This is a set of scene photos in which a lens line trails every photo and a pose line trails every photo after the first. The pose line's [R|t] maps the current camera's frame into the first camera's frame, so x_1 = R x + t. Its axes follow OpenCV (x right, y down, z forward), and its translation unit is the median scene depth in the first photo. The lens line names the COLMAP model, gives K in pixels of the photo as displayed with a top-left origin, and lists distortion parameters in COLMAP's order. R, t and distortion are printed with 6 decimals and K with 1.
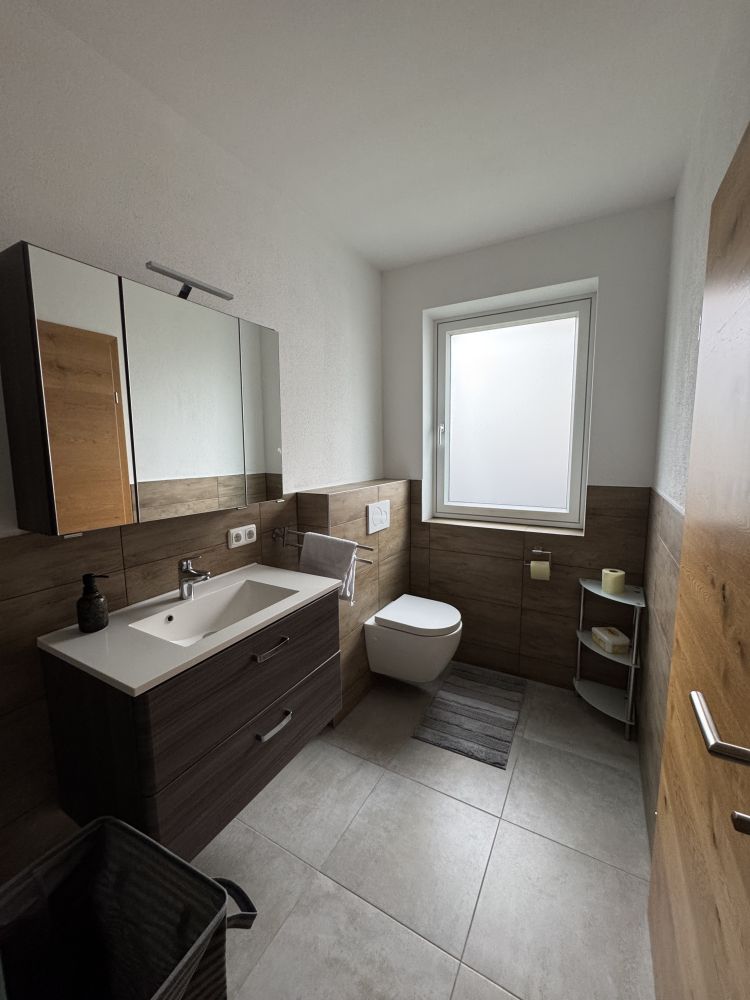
lens RADIAL K [[398.3, 0, 373.1], [0, 398.3, 499.0], [0, 0, 1]] dist [-0.007896, 0.000384]
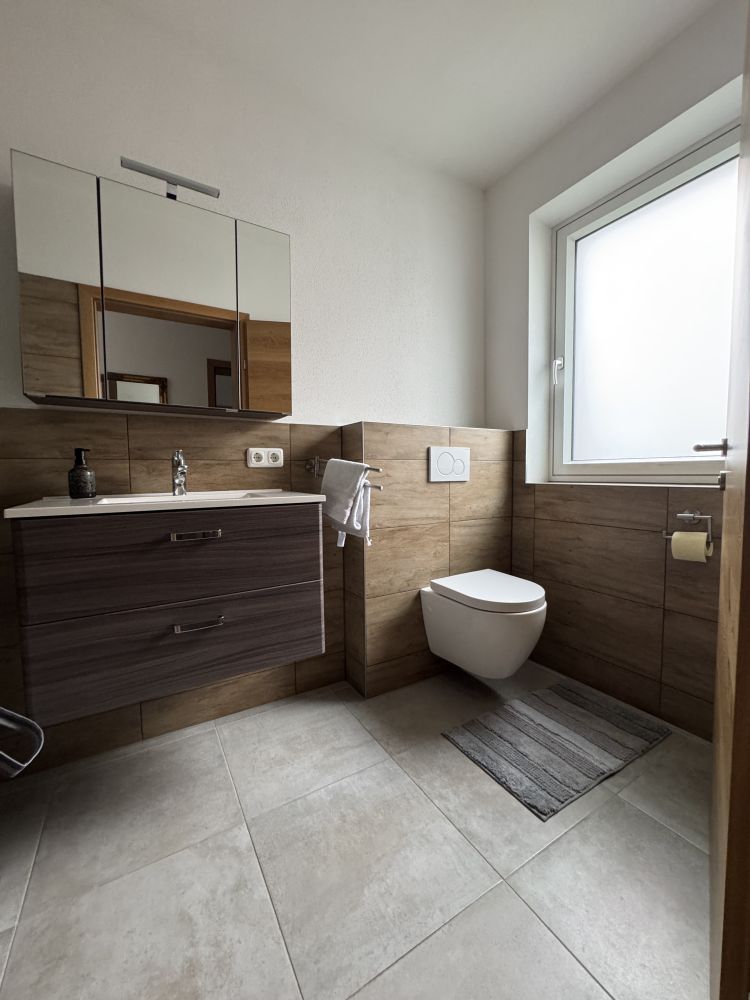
lens RADIAL K [[398.3, 0, 373.1], [0, 398.3, 499.0], [0, 0, 1]] dist [-0.007896, 0.000384]
pose [[0.870010, 0.034462, -0.491829, 0.323000], [-0.063203, 0.997119, -0.041934, 0.181847], [0.488967, 0.067568, 0.869682, 0.235094]]
